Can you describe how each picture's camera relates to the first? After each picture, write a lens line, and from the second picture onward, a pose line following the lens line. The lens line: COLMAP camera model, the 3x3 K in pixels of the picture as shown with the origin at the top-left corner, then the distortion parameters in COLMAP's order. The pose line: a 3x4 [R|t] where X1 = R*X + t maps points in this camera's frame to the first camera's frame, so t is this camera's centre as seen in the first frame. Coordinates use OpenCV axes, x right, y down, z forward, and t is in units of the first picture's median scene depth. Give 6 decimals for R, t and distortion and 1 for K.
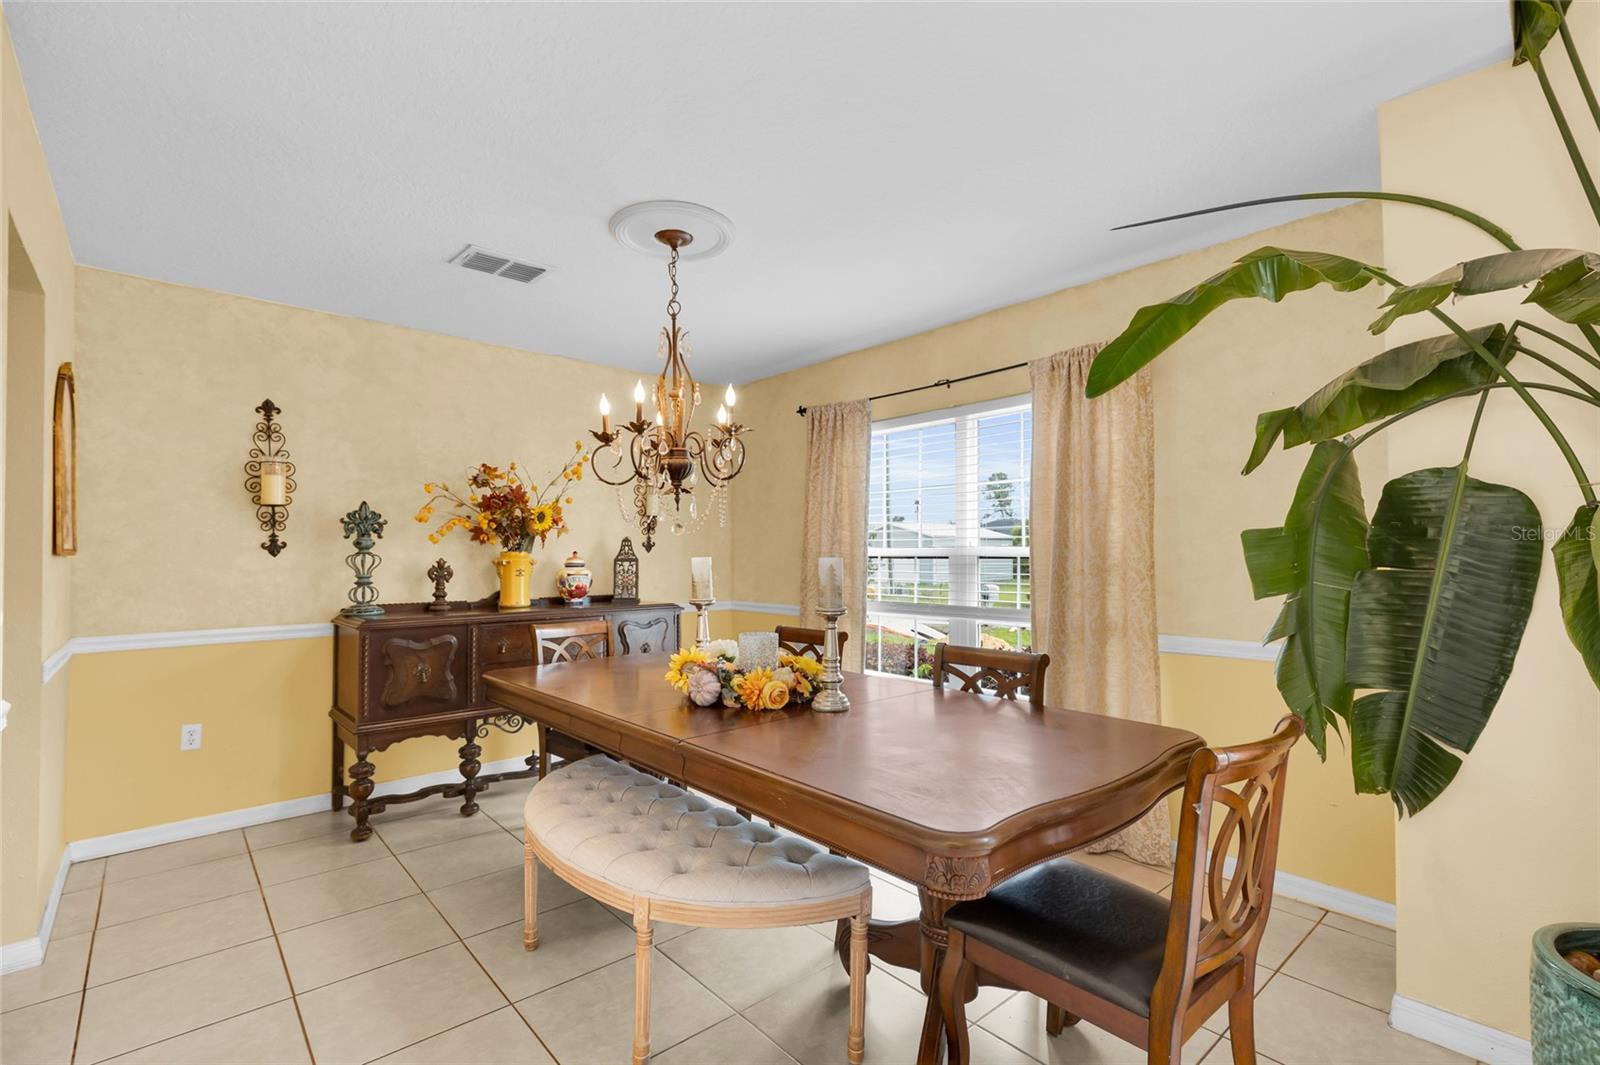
lens RADIAL K [[726.1, 0, 794.3], [0, 726.1, 539.1], [0, 0, 1]] dist [0.003229, 0.000012]
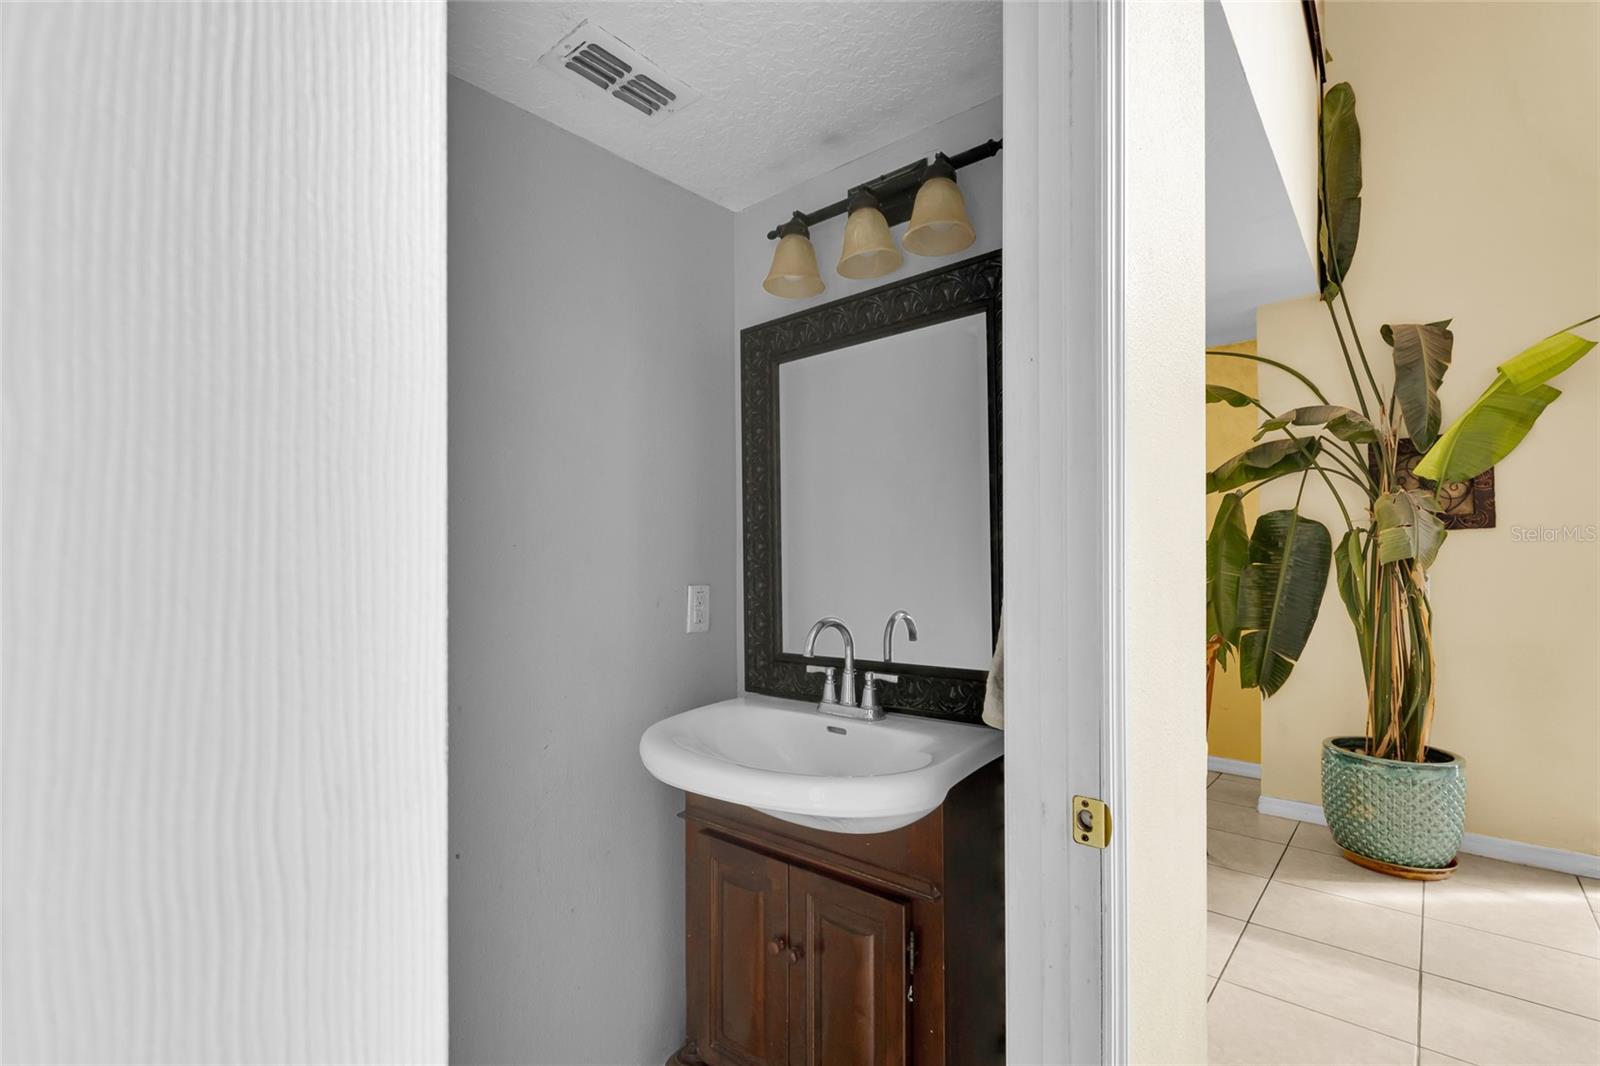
lens RADIAL K [[726.1, 0, 802.9], [0, 726.1, 542.4], [0, 0, 1]] dist [0.003229, 0.000012]
pose [[0.989942, 0.004992, 0.141385, -0.608016], [-0.005309, 0.999984, 0.001867, -0.010503], [-0.141373, -0.002599, 0.989953, -0.681025]]
